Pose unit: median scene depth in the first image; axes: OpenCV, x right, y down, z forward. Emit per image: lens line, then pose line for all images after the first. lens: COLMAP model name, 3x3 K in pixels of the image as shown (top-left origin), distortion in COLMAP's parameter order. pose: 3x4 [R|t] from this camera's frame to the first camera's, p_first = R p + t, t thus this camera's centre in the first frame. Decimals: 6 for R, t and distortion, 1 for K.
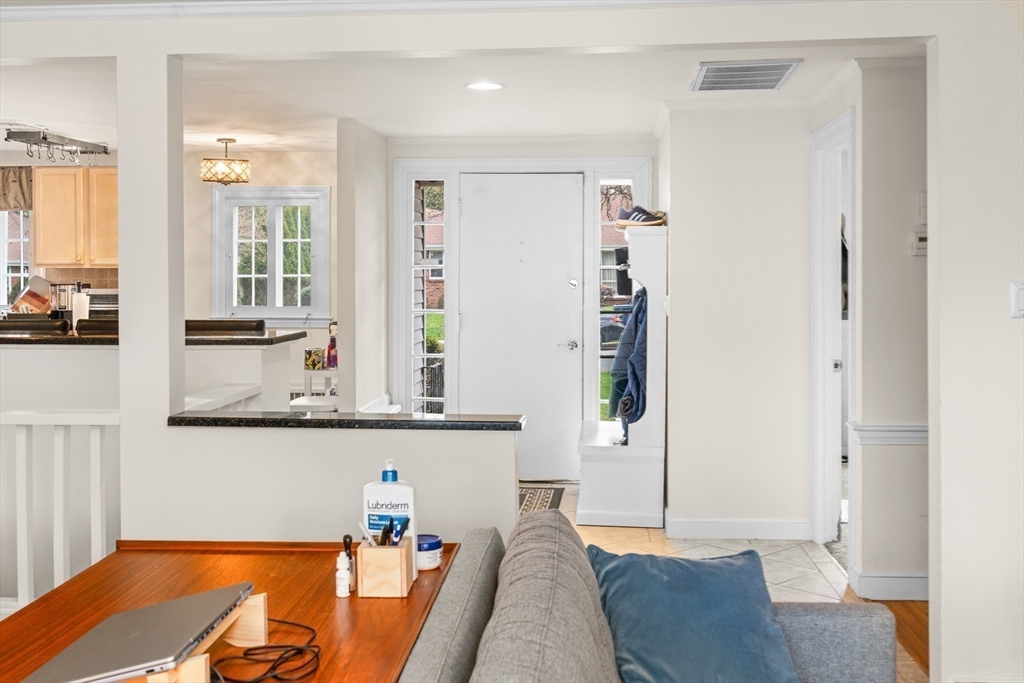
lens RADIAL K [[1062.3, 0, 512.0], [0, 1062.3, 314.2], [0, 0, 1]] dist [-0.012209, -0.008402]
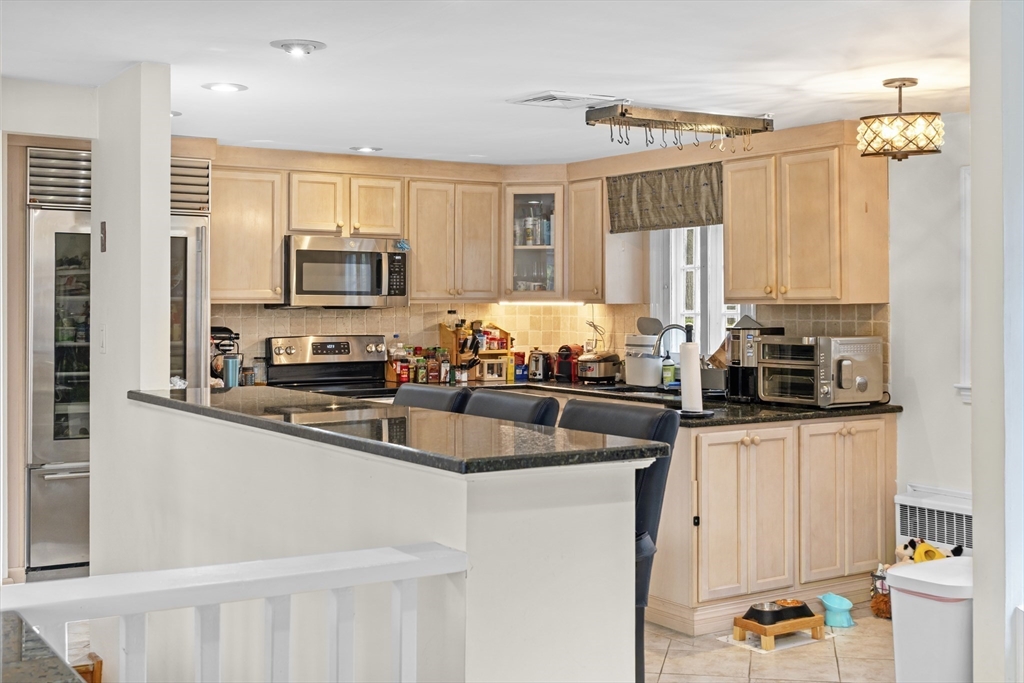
lens RADIAL K [[1233.7, 0, 512.0], [0, 1233.7, 341.5], [0, 0, 1]] dist [-0.071366, -0.013793]
pose [[0.605921, 0.019480, -0.795286, 0.123069], [-0.026010, 0.999651, 0.004668, -0.020047], [0.795099, 0.017857, 0.606216, 0.408559]]
